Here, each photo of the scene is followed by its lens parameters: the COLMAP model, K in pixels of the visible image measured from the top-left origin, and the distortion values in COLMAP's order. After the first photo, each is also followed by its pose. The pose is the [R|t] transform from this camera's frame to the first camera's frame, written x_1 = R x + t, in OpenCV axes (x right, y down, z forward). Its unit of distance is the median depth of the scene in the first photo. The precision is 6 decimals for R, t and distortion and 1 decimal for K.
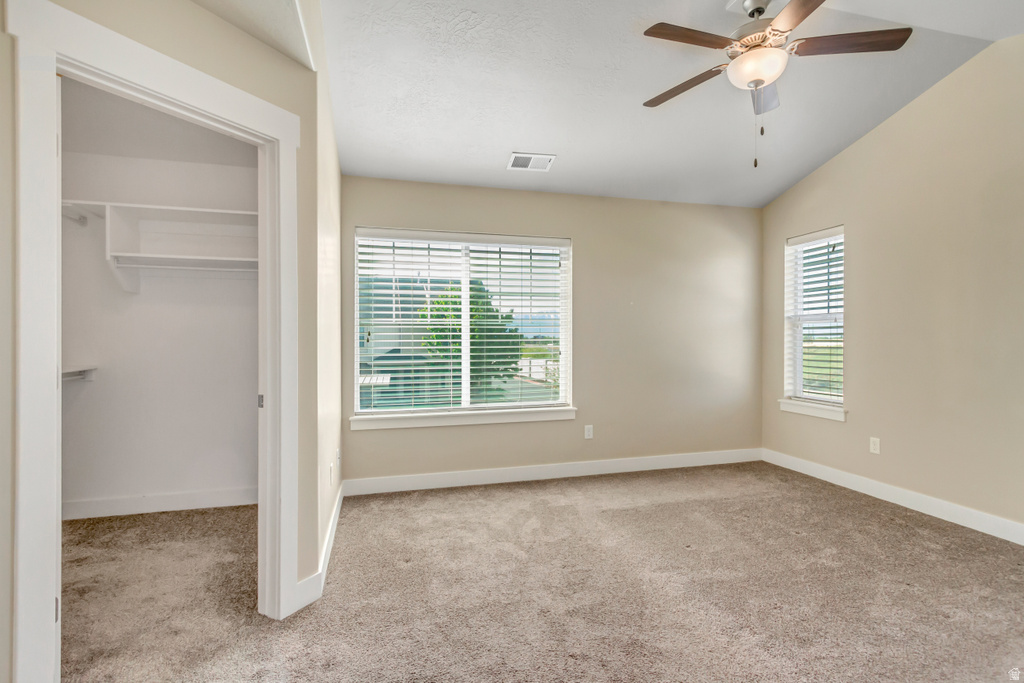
lens RADIAL K [[473.8, 0, 512.7], [0, 473.8, 342.9], [0, 0, 1]] dist [-0.003616, -0.000184]
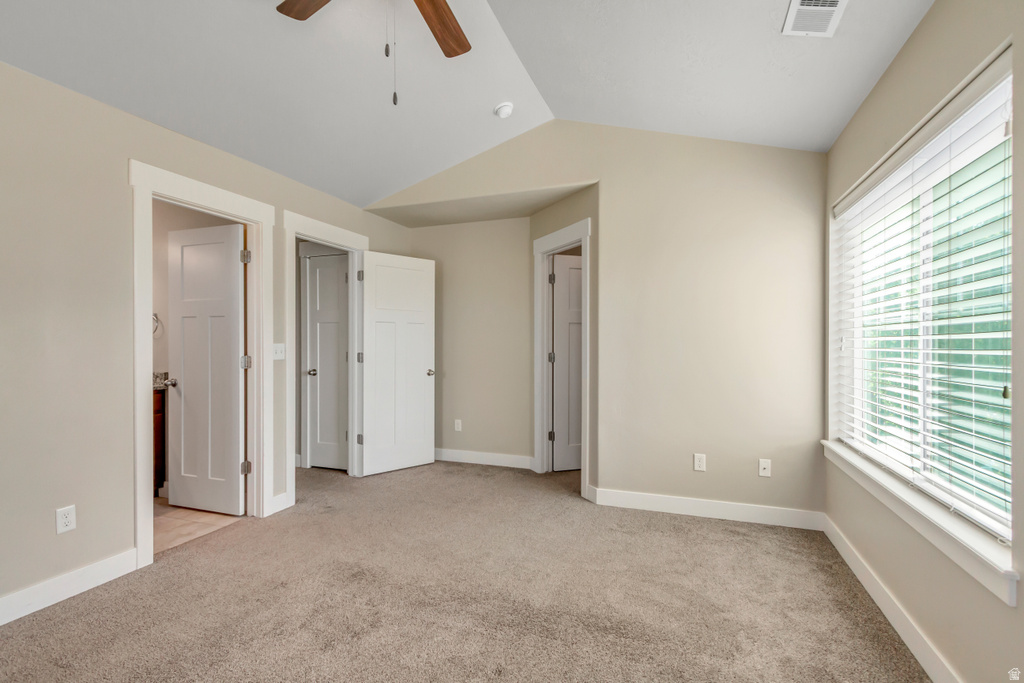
lens RADIAL K [[473.8, 0, 513.4], [0, 473.8, 341.3], [0, 0, 1]] dist [-0.003616, -0.000184]
pose [[-0.583588, 0.007572, -0.812015, 0.580755], [0.003707, 0.999971, 0.006660, -0.020187], [0.812041, 0.000876, -0.583599, 0.918204]]
